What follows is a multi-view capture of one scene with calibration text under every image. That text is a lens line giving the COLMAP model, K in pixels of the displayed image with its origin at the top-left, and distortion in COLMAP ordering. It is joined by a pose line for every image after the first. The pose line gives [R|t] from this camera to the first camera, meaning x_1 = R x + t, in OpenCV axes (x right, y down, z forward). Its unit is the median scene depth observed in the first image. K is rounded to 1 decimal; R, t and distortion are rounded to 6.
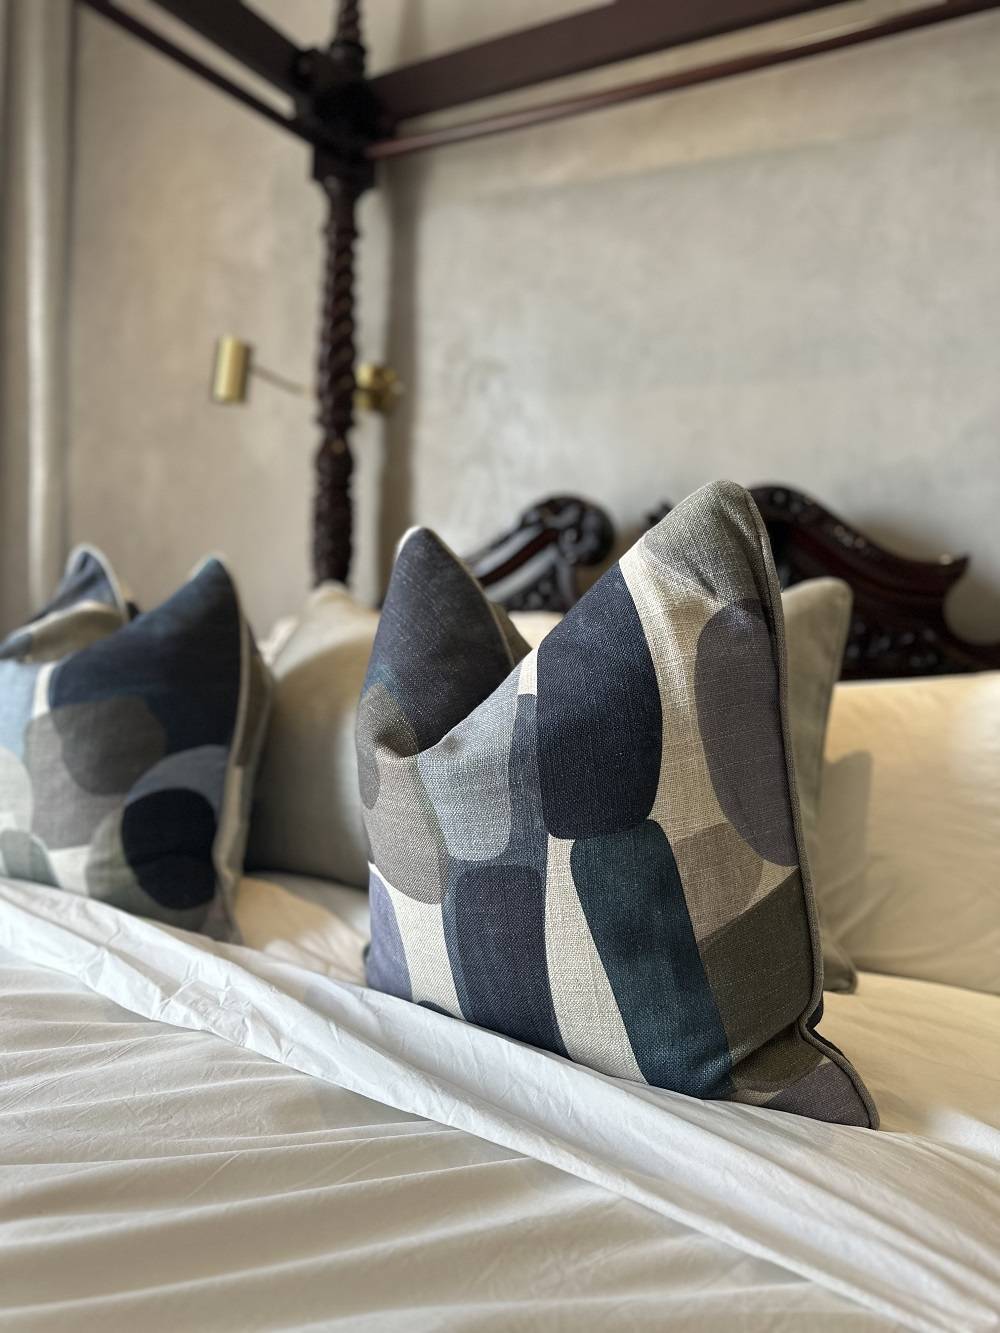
lens RADIAL K [[976.8, 0, 512.2], [0, 976.8, 672.5], [0, 0, 1]] dist [0.057314, -0.109789]
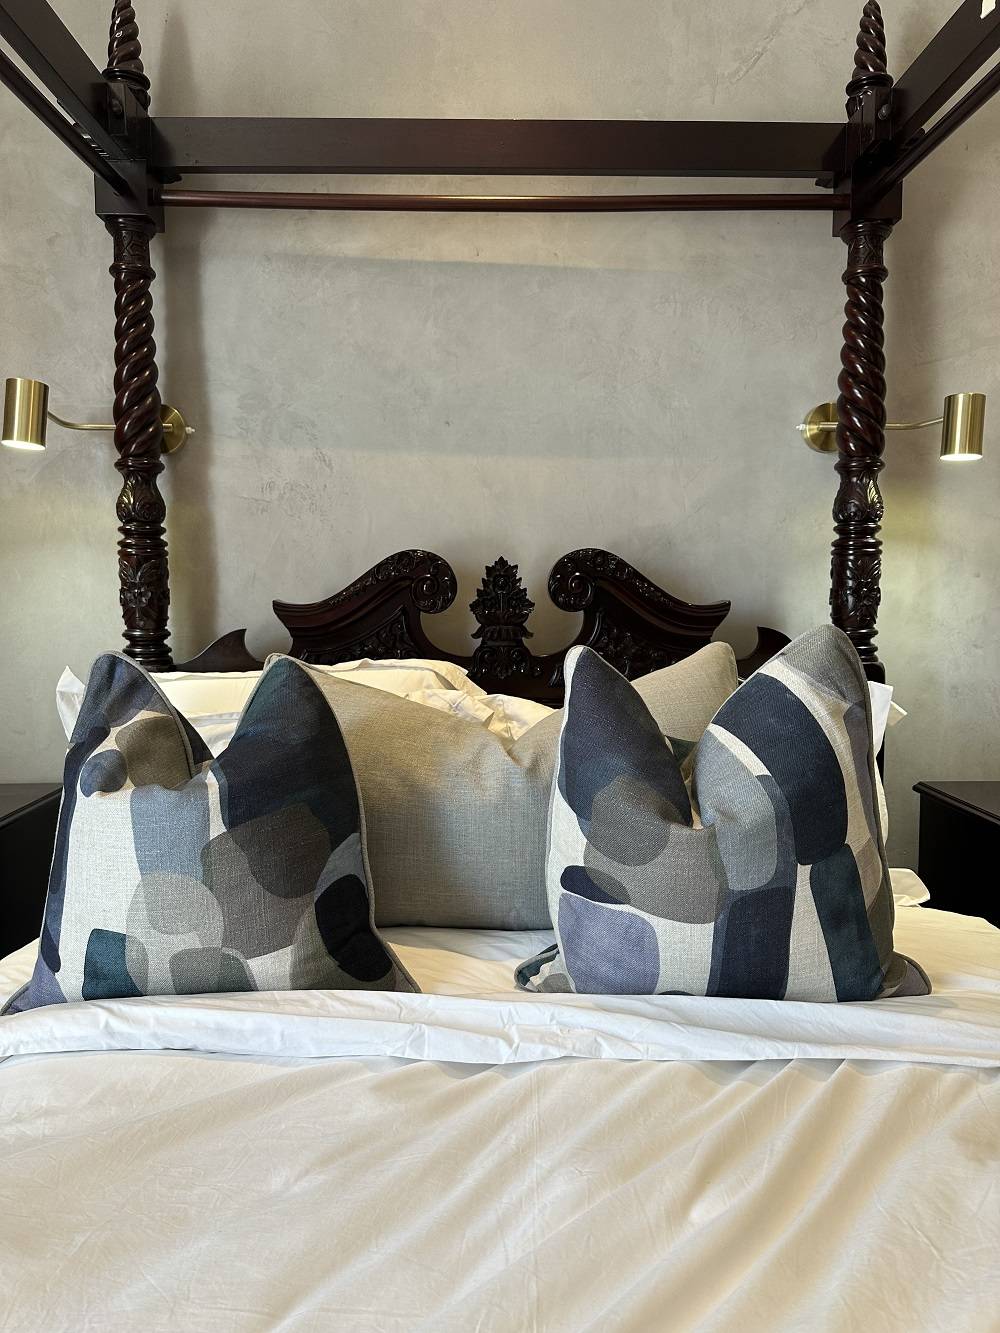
lens RADIAL K [[954.5, 0, 542.4], [0, 954.5, 661.9], [0, 0, 1]] dist [0.156027, -0.254727]
pose [[0.837593, -0.085258, 0.539601, -0.952171], [0.062247, 0.996208, 0.060780, -0.237830], [-0.542737, -0.017321, 0.839724, -0.074986]]
